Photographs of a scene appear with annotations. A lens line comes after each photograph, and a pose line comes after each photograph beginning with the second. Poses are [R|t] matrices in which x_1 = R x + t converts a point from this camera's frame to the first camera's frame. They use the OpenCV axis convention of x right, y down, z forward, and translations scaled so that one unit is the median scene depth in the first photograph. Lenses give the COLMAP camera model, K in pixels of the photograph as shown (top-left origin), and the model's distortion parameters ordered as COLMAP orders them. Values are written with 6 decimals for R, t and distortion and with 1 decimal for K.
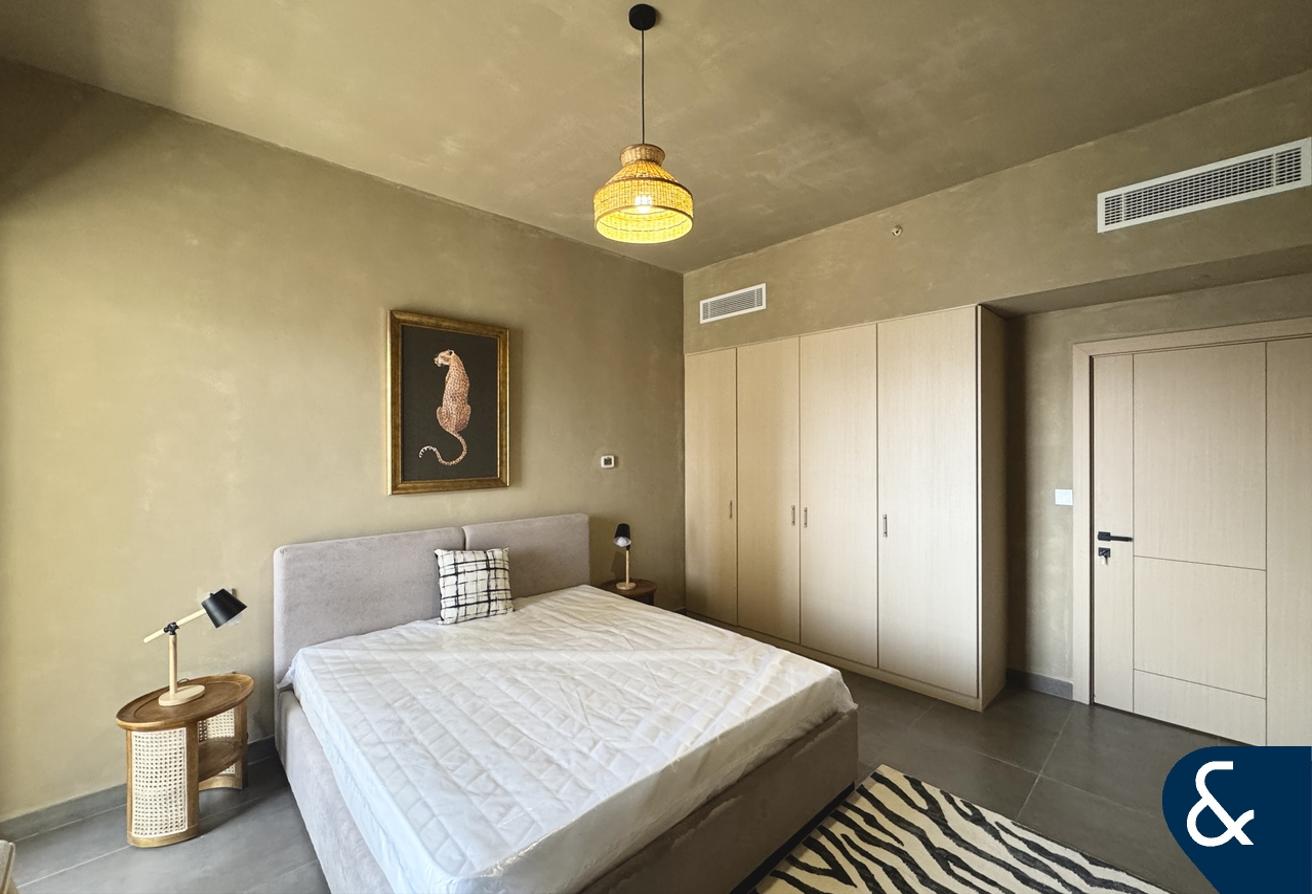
lens RADIAL K [[523.7, 0, 656.0], [0, 523.7, 447.0], [0, 0, 1]] dist [-0.002293, -0.000065]
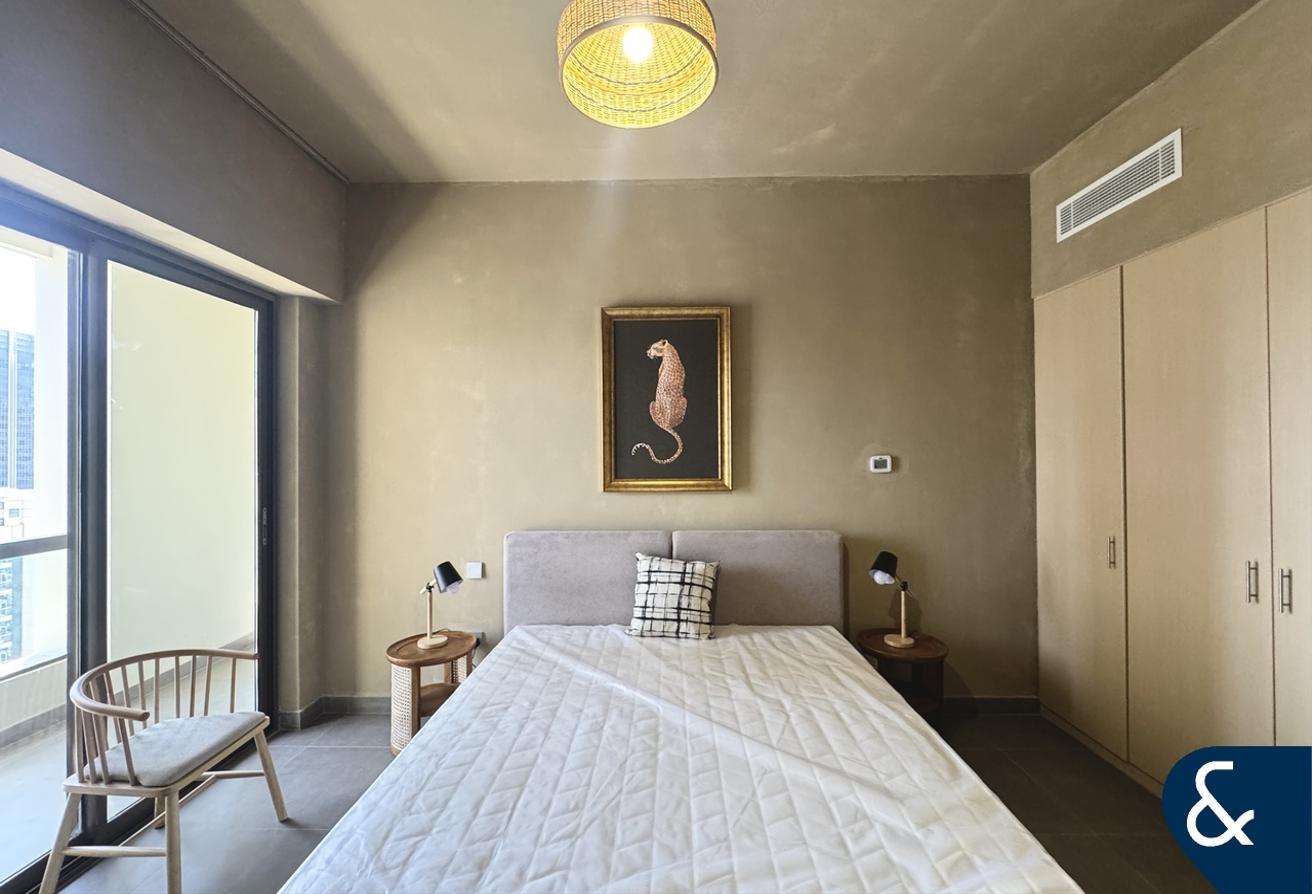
lens RADIAL K [[523.7, 0, 656.0], [0, 523.7, 447.0], [0, 0, 1]] dist [-0.002293, -0.000065]
pose [[0.716565, -0.006088, -0.697493, 0.255960], [0.000739, 0.999968, -0.007969, 0.012967], [0.697520, 0.005195, 0.716547, 0.340803]]
